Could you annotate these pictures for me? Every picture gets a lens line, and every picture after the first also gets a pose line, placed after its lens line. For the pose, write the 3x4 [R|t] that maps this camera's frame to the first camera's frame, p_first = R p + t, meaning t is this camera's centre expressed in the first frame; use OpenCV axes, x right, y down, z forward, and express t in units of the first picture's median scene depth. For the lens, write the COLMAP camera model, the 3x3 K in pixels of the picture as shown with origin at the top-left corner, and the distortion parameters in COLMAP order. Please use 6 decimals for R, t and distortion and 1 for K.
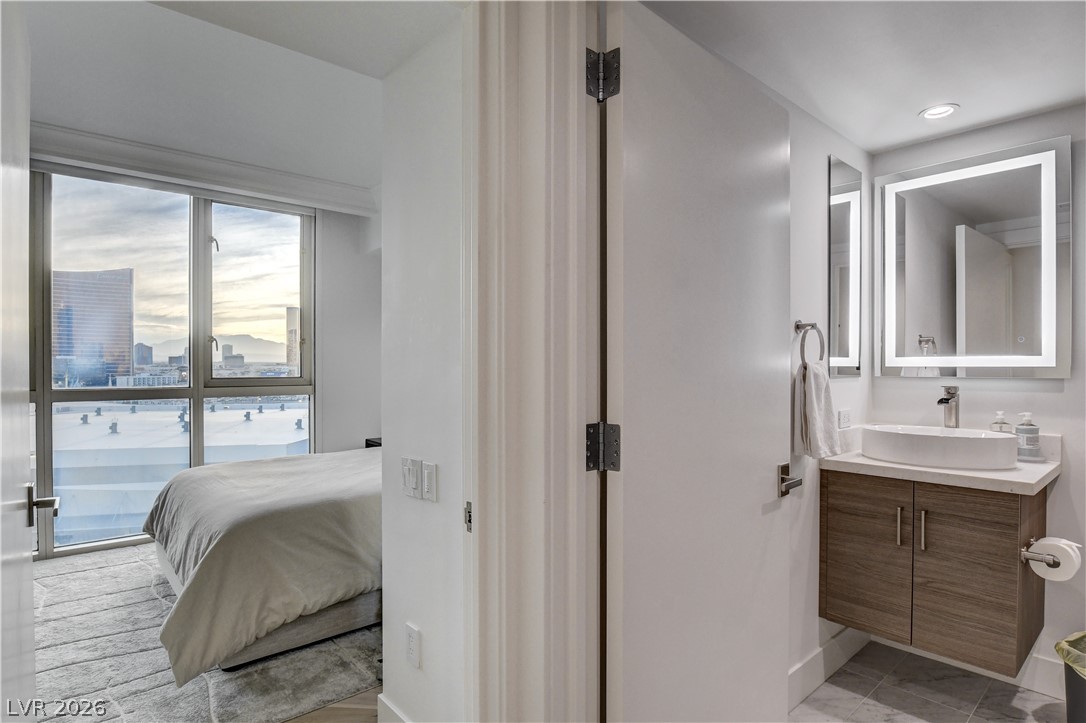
lens RADIAL K [[574.5, 0, 543.0], [0, 574.5, 361.5], [0, 0, 1]] dist [-0.005485, -0.000701]
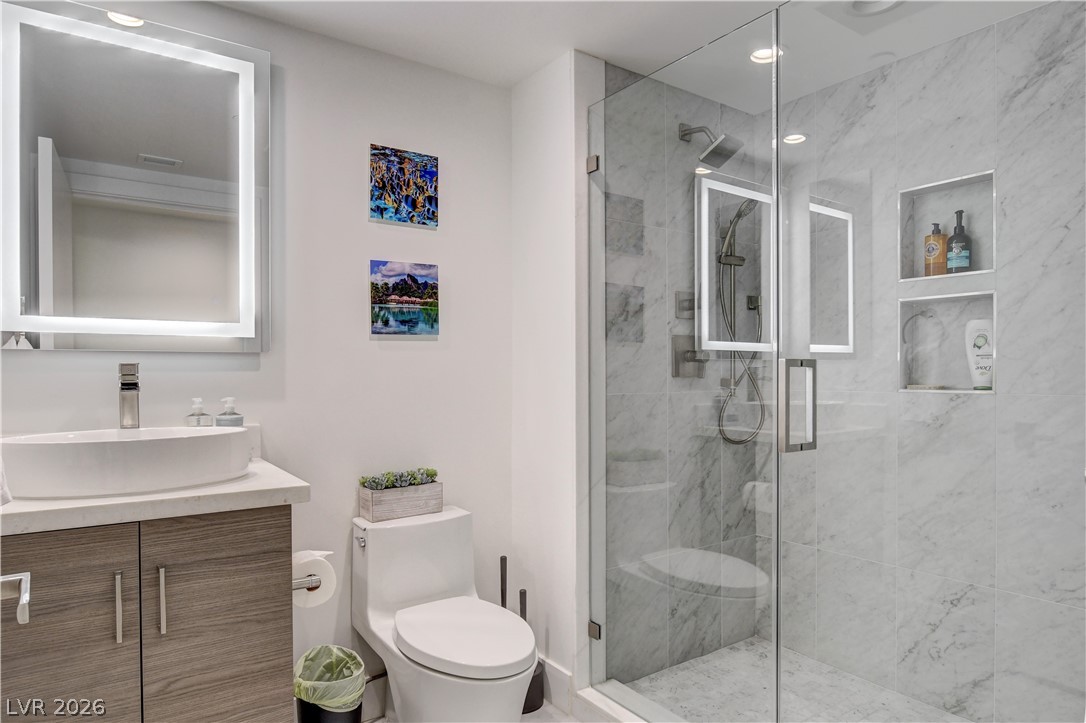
lens RADIAL K [[653.9, 0, 542.1], [0, 653.9, 379.9], [0, 0, 1]] dist [-0.005497, -0.001489]
pose [[0.116246, -0.010443, 0.993165, 0.047555], [-0.010358, 0.999878, 0.011726, 0.055846], [-0.993166, -0.011650, 0.116124, 0.531068]]
